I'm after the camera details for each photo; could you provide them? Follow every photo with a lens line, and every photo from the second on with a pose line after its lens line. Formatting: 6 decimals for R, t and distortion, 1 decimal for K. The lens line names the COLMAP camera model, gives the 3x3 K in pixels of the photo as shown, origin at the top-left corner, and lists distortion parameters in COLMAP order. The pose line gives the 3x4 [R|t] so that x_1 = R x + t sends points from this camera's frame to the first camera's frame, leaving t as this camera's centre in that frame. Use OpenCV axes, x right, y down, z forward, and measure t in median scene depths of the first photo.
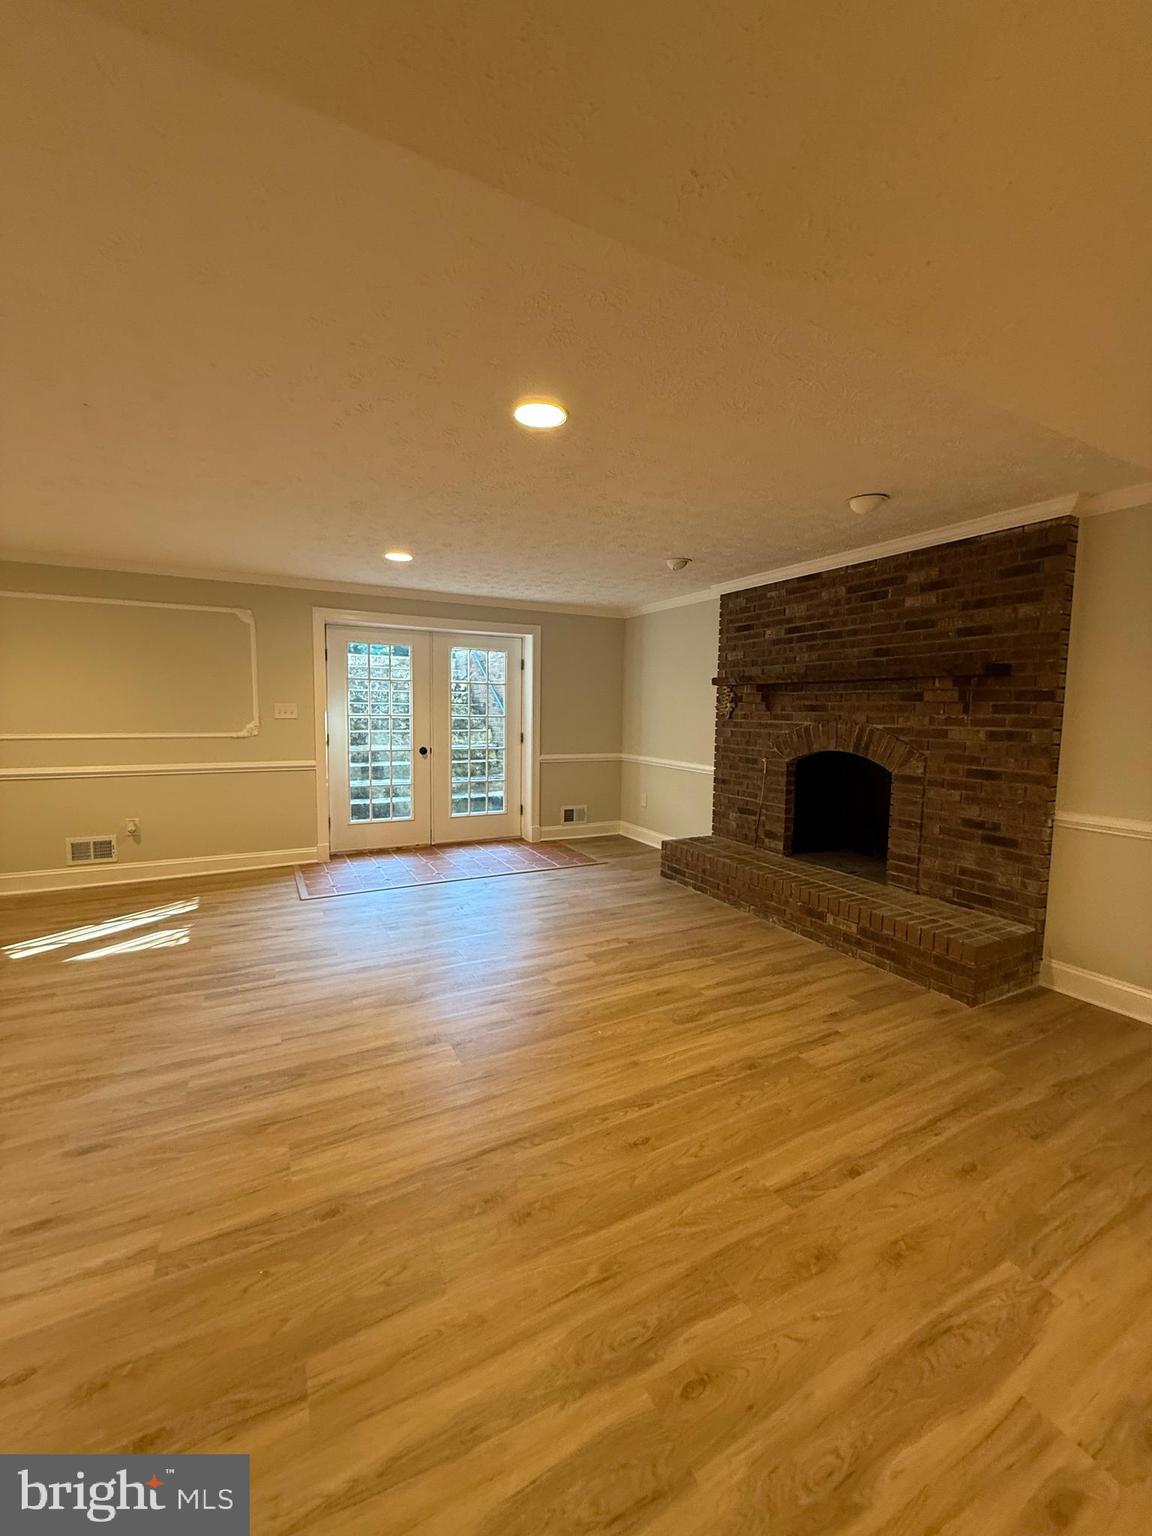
lens RADIAL K [[613.3, 0, 574.2], [0, 613.3, 772.9], [0, 0, 1]] dist [-0.000675, 0.000143]
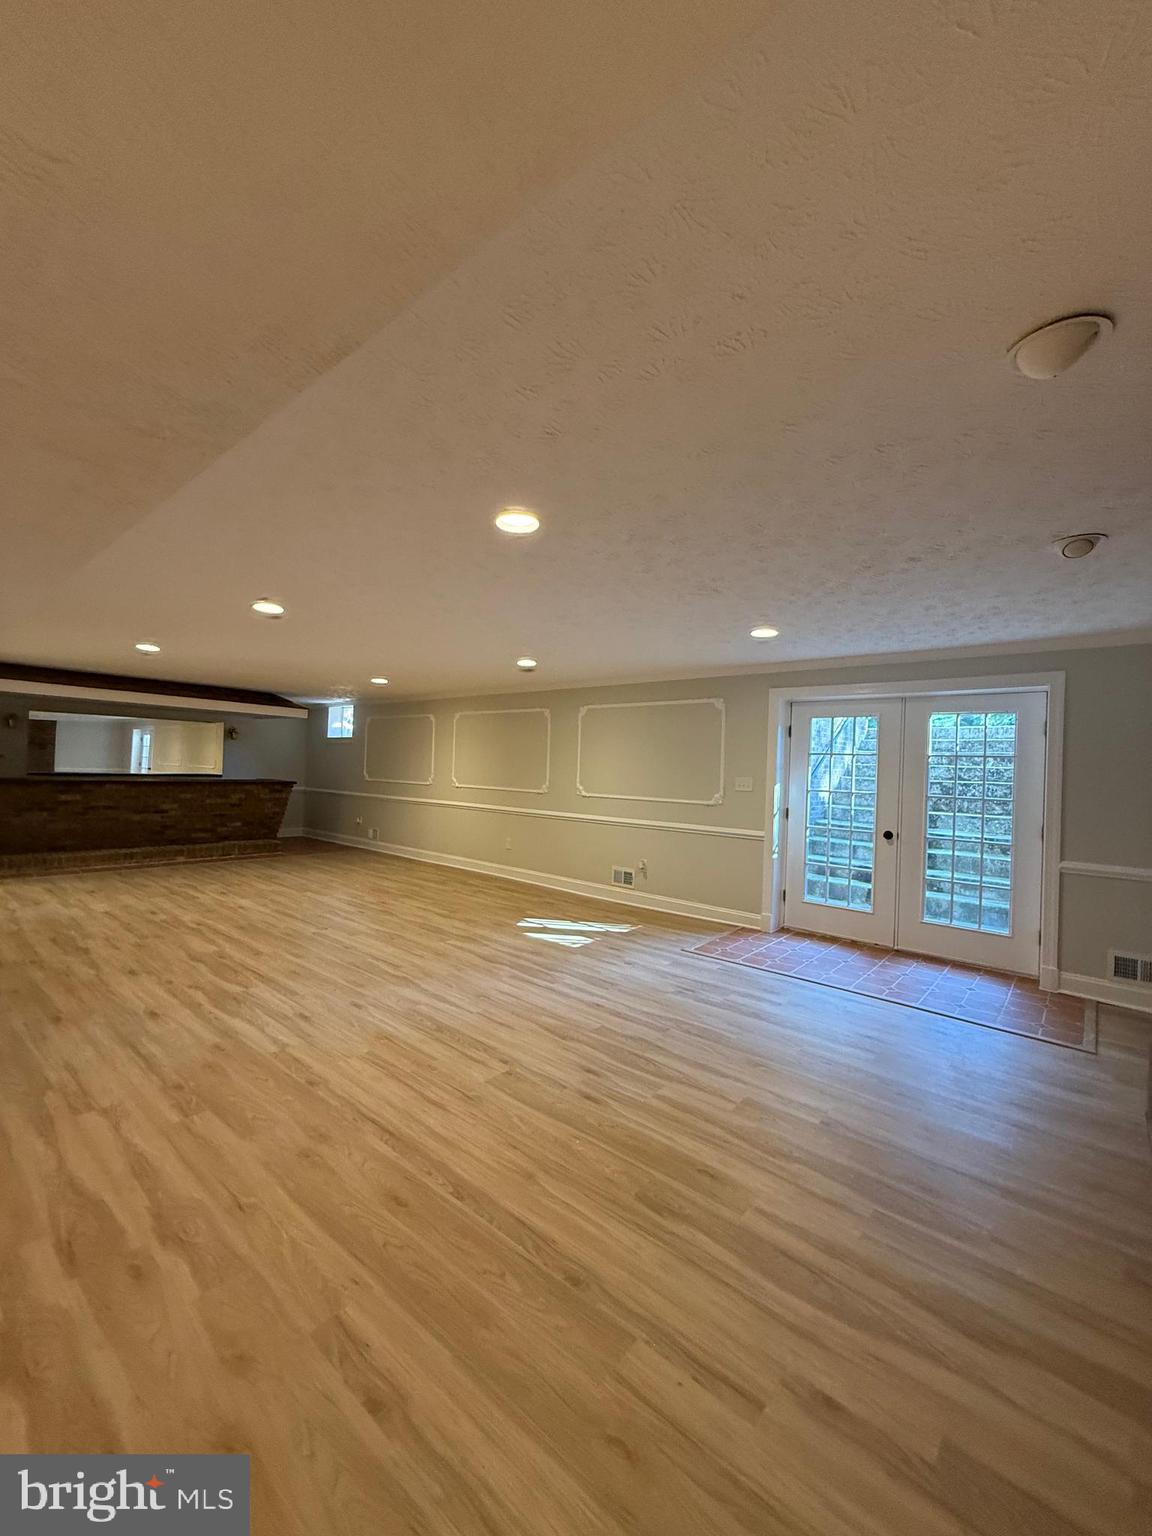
lens RADIAL K [[613.3, 0, 575.9], [0, 613.3, 766.3], [0, 0, 1]] dist [-0.000675, 0.000143]
pose [[0.368002, -0.004540, -0.929814, 0.678883], [-0.125354, 0.990617, -0.054449, -0.051489], [0.921337, 0.136593, 0.363980, 0.471169]]
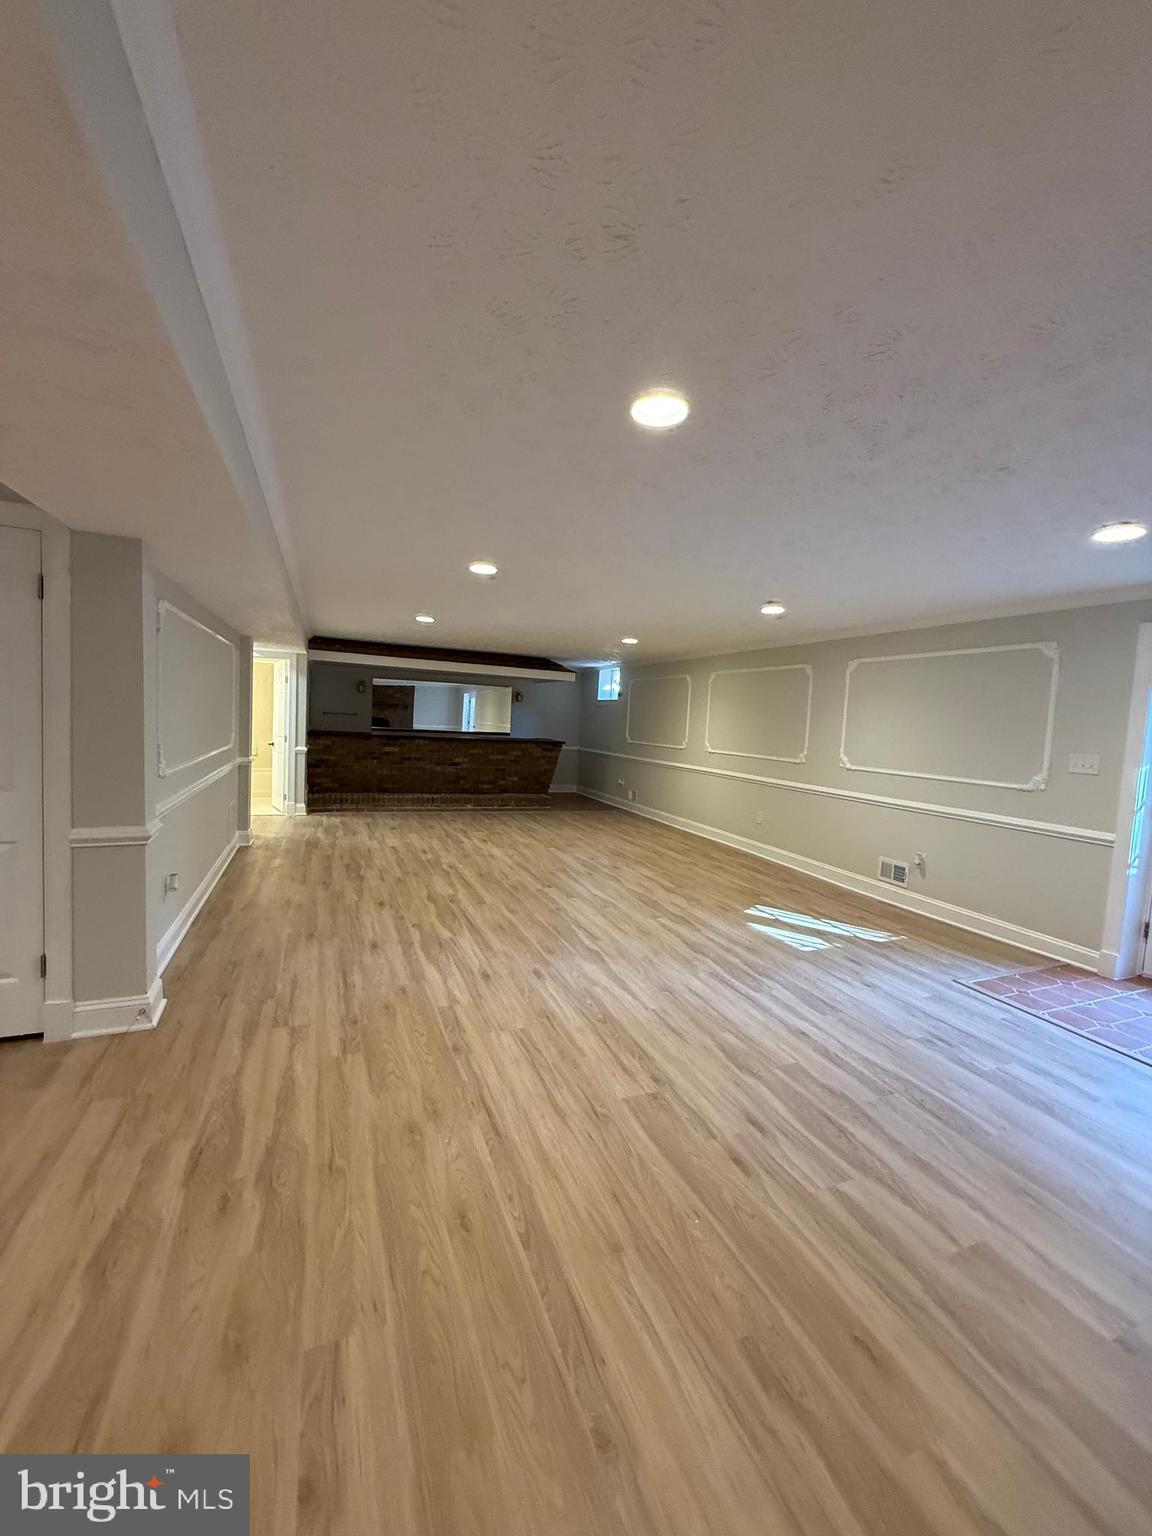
lens RADIAL K [[613.3, 0, 576.1], [0, 613.3, 764.5], [0, 0, 1]] dist [-0.000675, 0.000143]
pose [[-0.100157, 0.054153, -0.993497, 0.551121], [-0.156700, 0.985198, 0.069498, -0.080581], [0.982555, 0.162642, -0.090189, 0.663795]]
